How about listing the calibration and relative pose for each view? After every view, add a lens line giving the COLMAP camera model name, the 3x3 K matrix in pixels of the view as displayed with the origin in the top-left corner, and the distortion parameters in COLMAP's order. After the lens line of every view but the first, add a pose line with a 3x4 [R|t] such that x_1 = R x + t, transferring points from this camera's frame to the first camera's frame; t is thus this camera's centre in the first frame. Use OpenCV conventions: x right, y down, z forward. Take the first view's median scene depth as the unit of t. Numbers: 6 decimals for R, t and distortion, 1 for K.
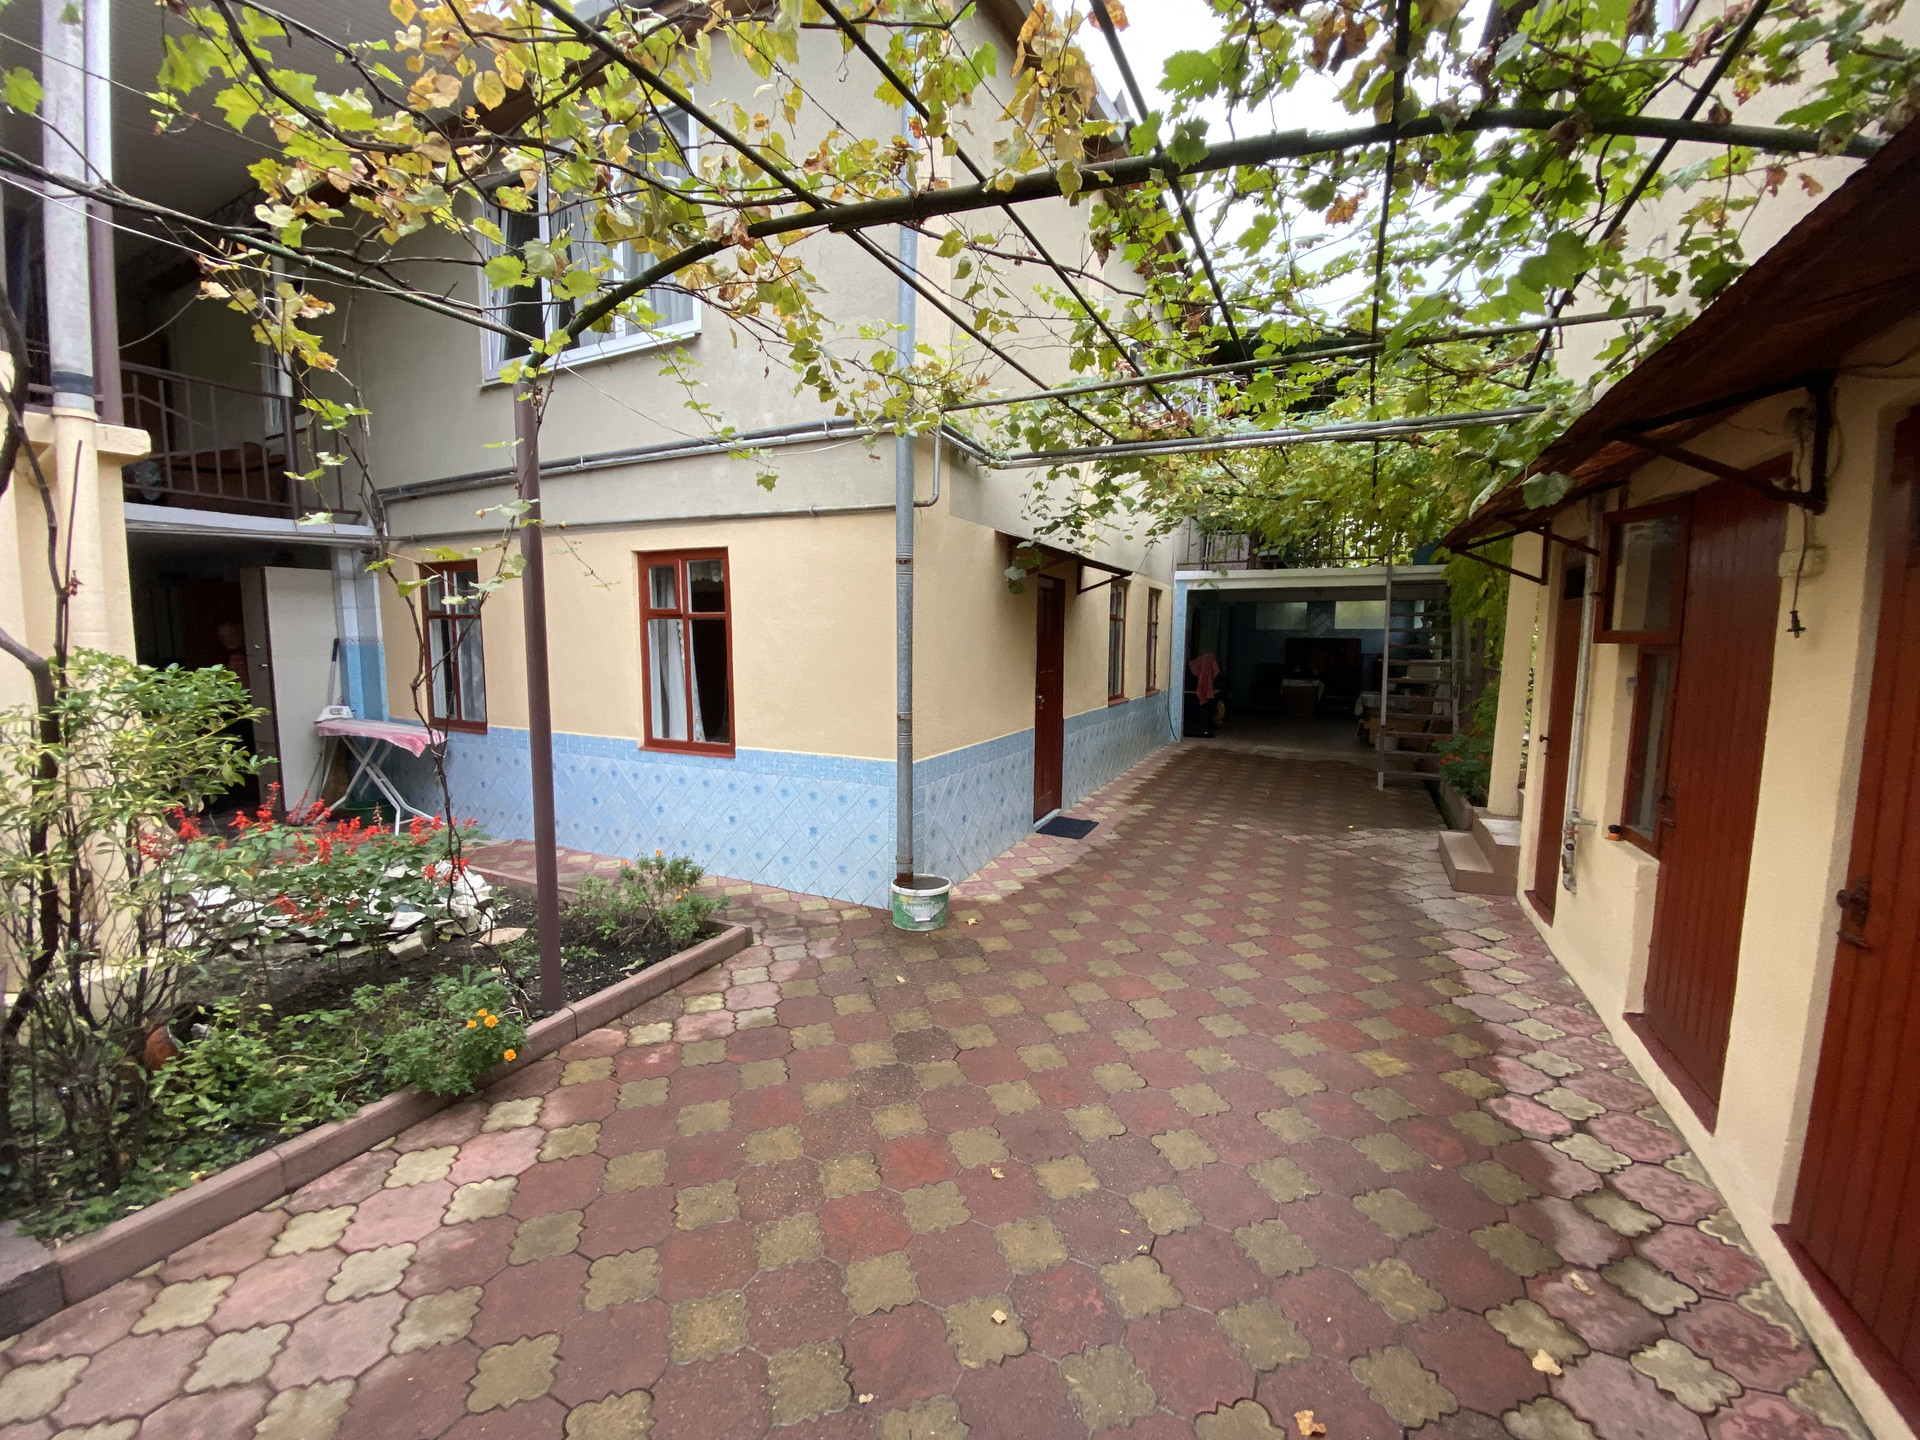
lens RADIAL K [[777.1, 0, 948.0], [0, 777.1, 723.9], [0, 0, 1]] dist [-0.013304, -0.001030]
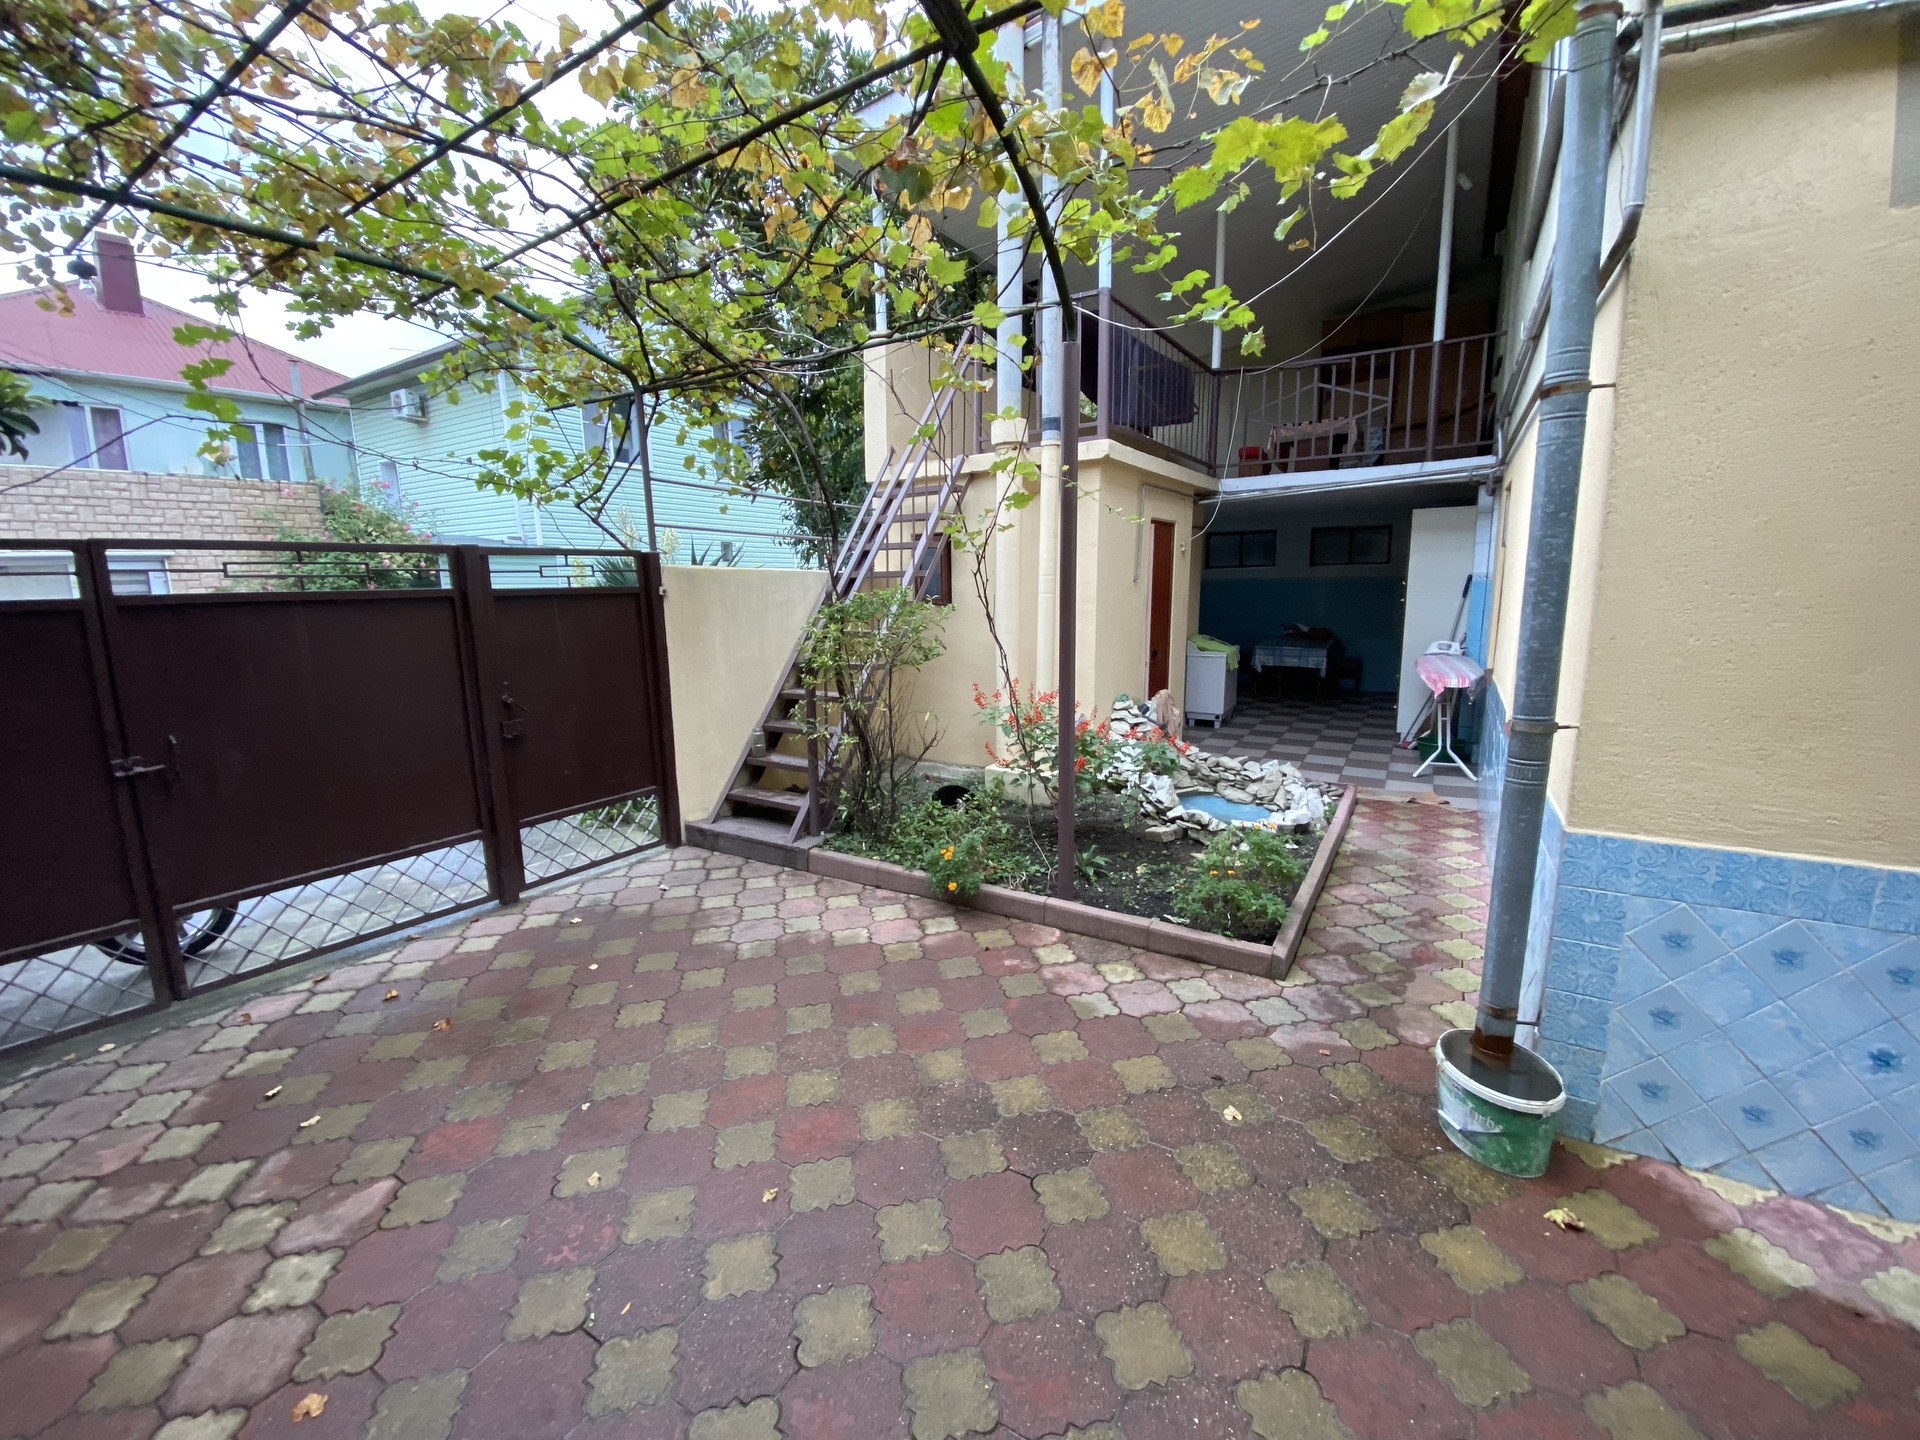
lens RADIAL K [[777.1, 0, 973.2], [0, 777.1, 709.8], [0, 0, 1]] dist [-0.013304, -0.001030]
pose [[-0.073334, 0.170905, -0.982555, 0.616423], [-0.104440, 0.978474, 0.177990, -0.106211], [0.991824, 0.115670, -0.053906, 0.916486]]
